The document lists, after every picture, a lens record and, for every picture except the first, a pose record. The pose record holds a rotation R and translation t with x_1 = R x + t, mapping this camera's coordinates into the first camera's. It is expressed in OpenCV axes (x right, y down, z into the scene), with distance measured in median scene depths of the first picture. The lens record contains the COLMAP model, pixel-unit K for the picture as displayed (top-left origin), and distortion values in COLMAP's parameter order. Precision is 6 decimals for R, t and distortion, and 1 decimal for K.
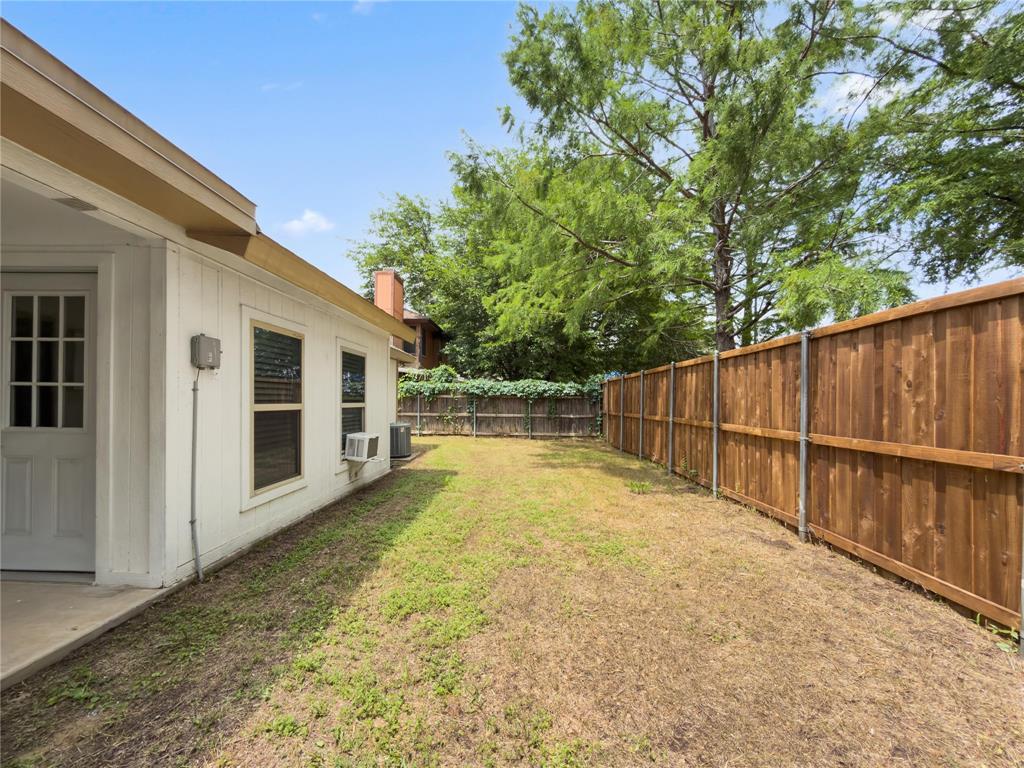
lens RADIAL K [[416.6, 0, 509.3], [0, 416.6, 399.2], [0, 0, 1]] dist [-0.001956, -0.000357]
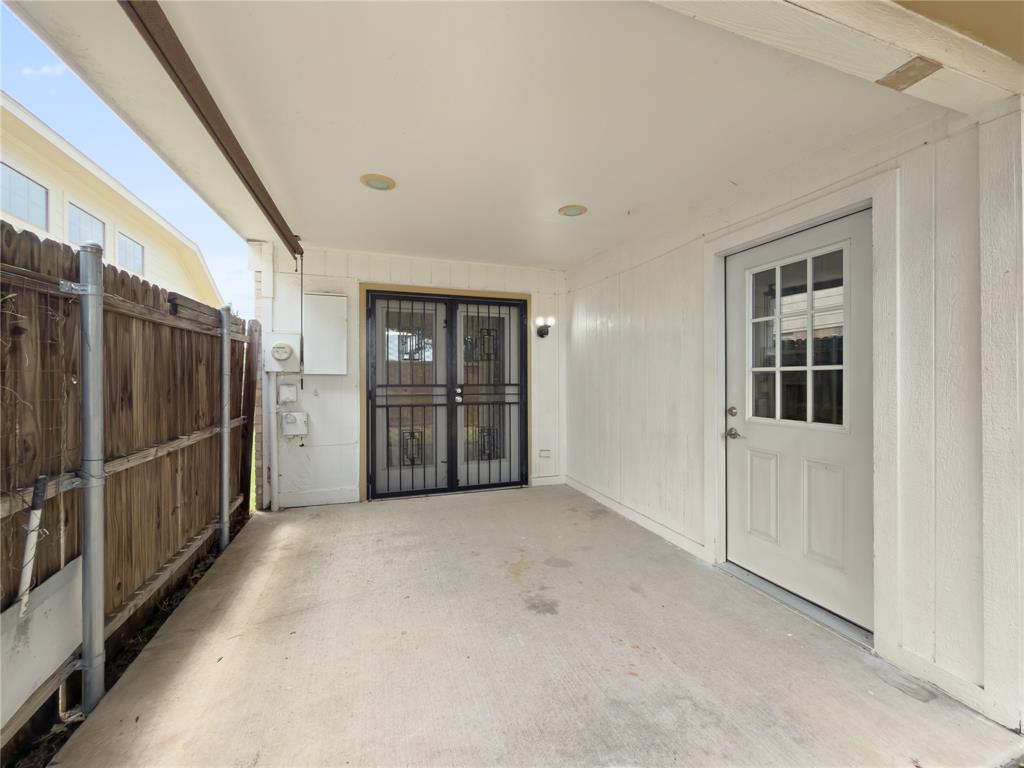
lens RADIAL K [[411.1, 0, 510.7], [0, 411.1, 379.4], [0, 0, 1]] dist [-0.001250, -0.000206]
pose [[0.359679, -0.010776, -0.933014, -0.551280], [0.007557, 0.999934, -0.008635, -0.011887], [0.933046, -0.003945, 0.359737, 0.177640]]
